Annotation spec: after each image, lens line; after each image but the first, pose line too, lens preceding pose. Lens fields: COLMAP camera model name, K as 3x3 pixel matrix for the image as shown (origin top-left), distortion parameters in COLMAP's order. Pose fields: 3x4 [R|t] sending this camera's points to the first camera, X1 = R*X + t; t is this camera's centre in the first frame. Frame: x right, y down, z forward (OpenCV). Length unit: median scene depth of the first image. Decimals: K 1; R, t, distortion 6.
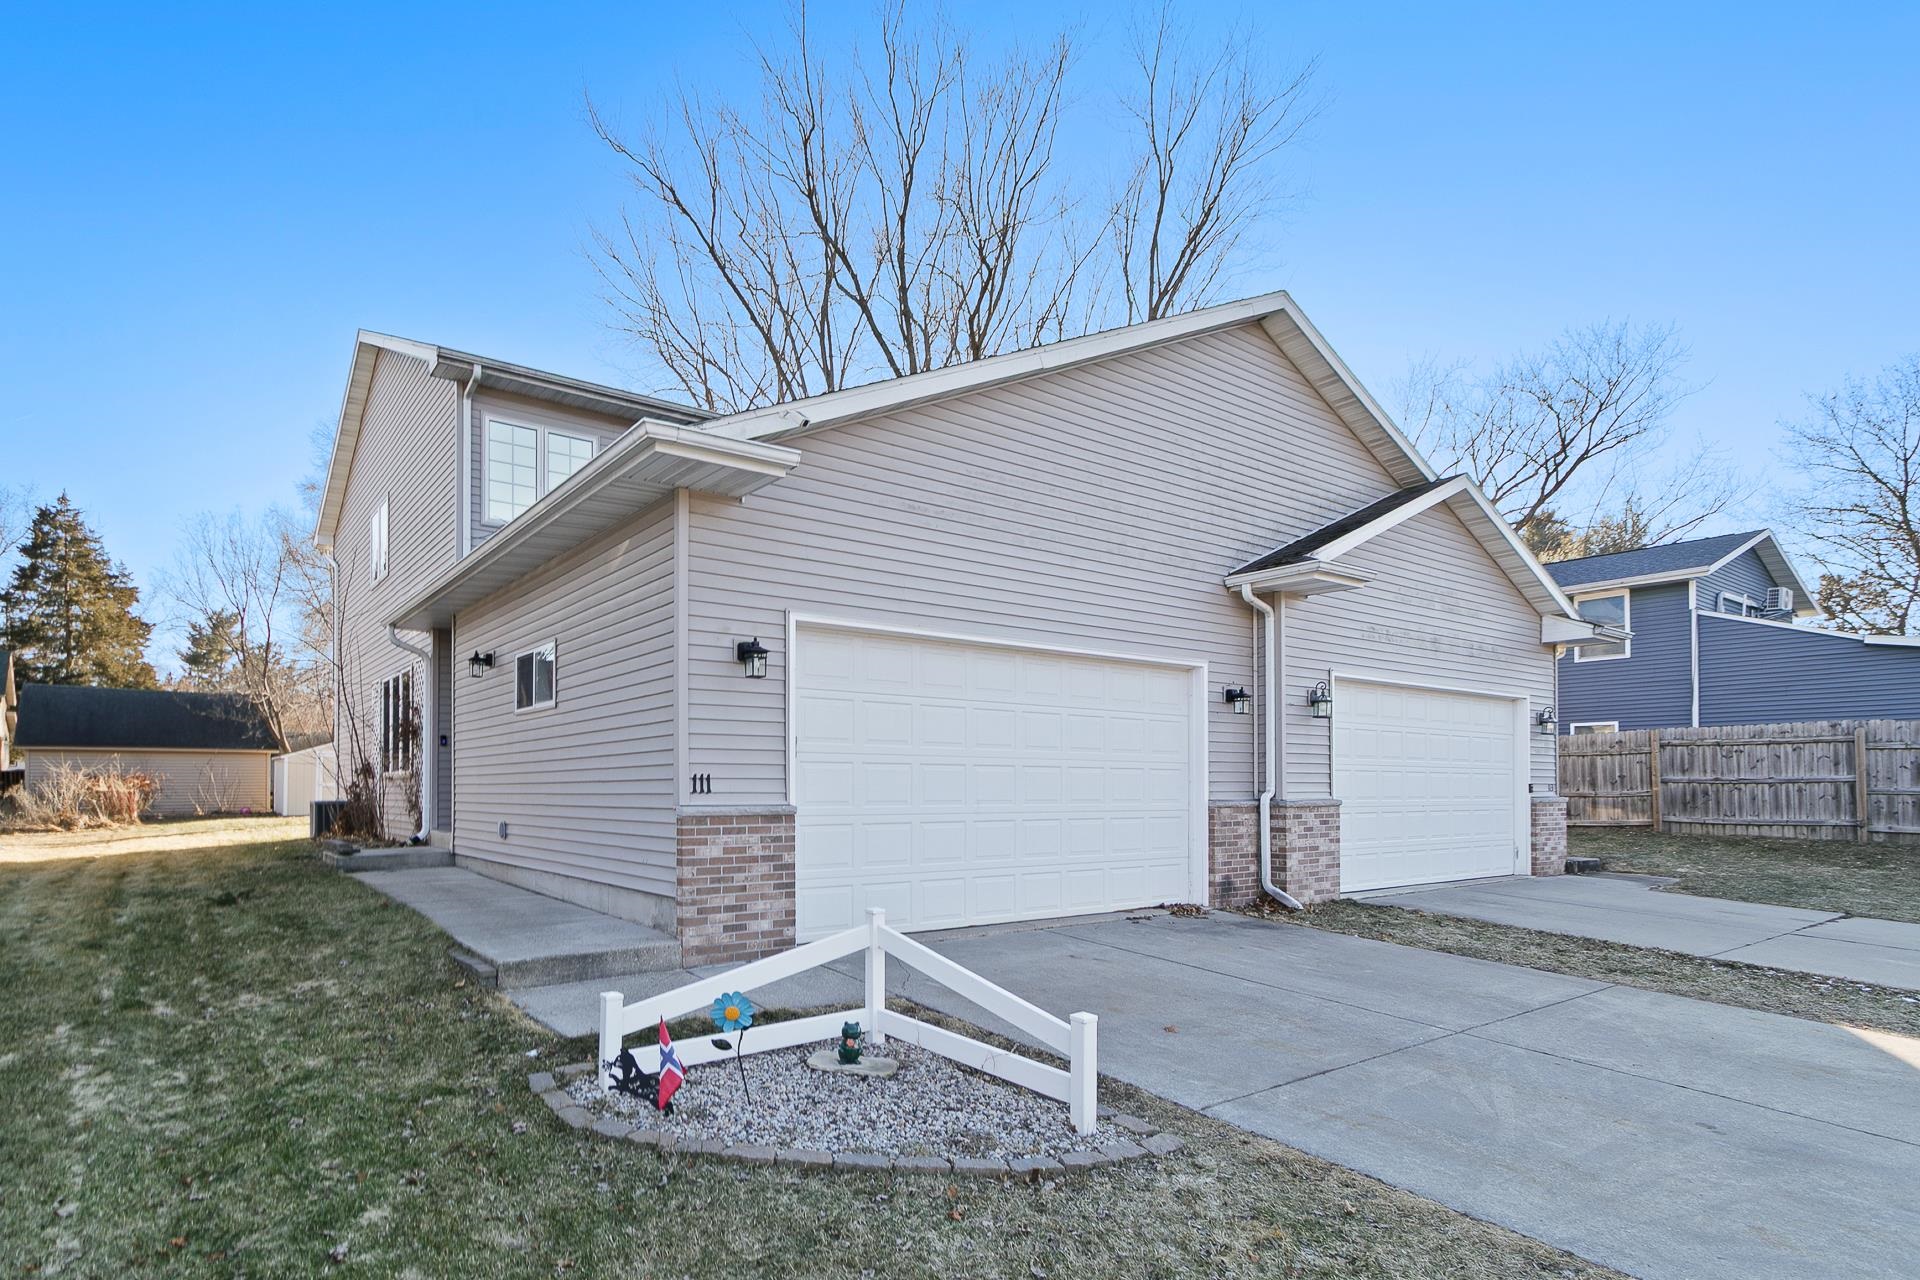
lens RADIAL K [[1021.7, 0, 955.8], [0, 1021.7, 641.9], [0, 0, 1]] dist [0.009050, -0.000876]
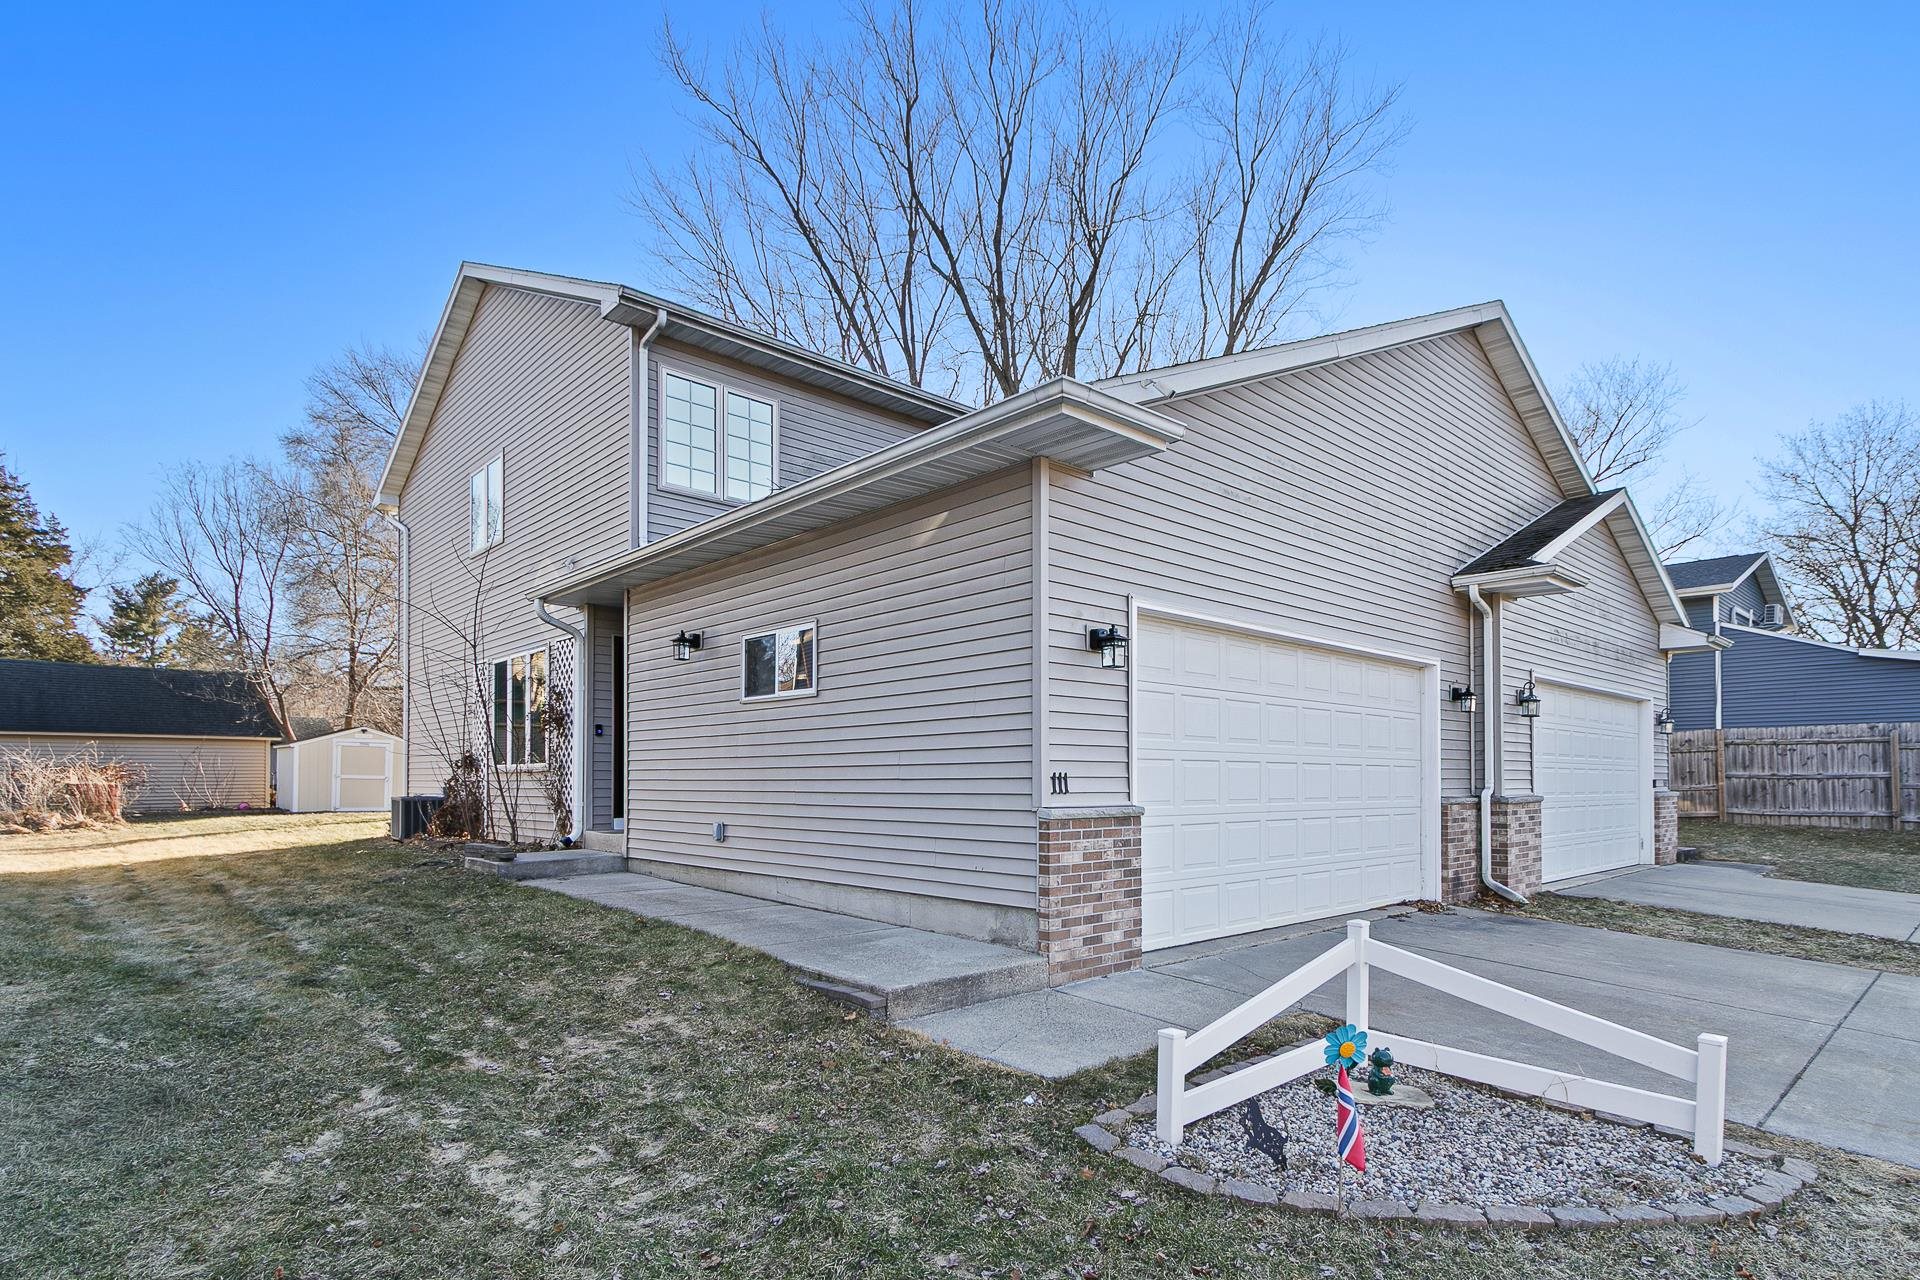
lens RADIAL K [[977.1, 0, 961.9], [0, 977.1, 640.7], [0, 0, 1]] dist [0.006818, 0.000670]
pose [[0.985362, 0.024351, 0.168724, -0.366537], [-0.025285, 0.999675, 0.003385, 0.008442], [-0.168587, -0.007602, 0.985657, 0.119708]]
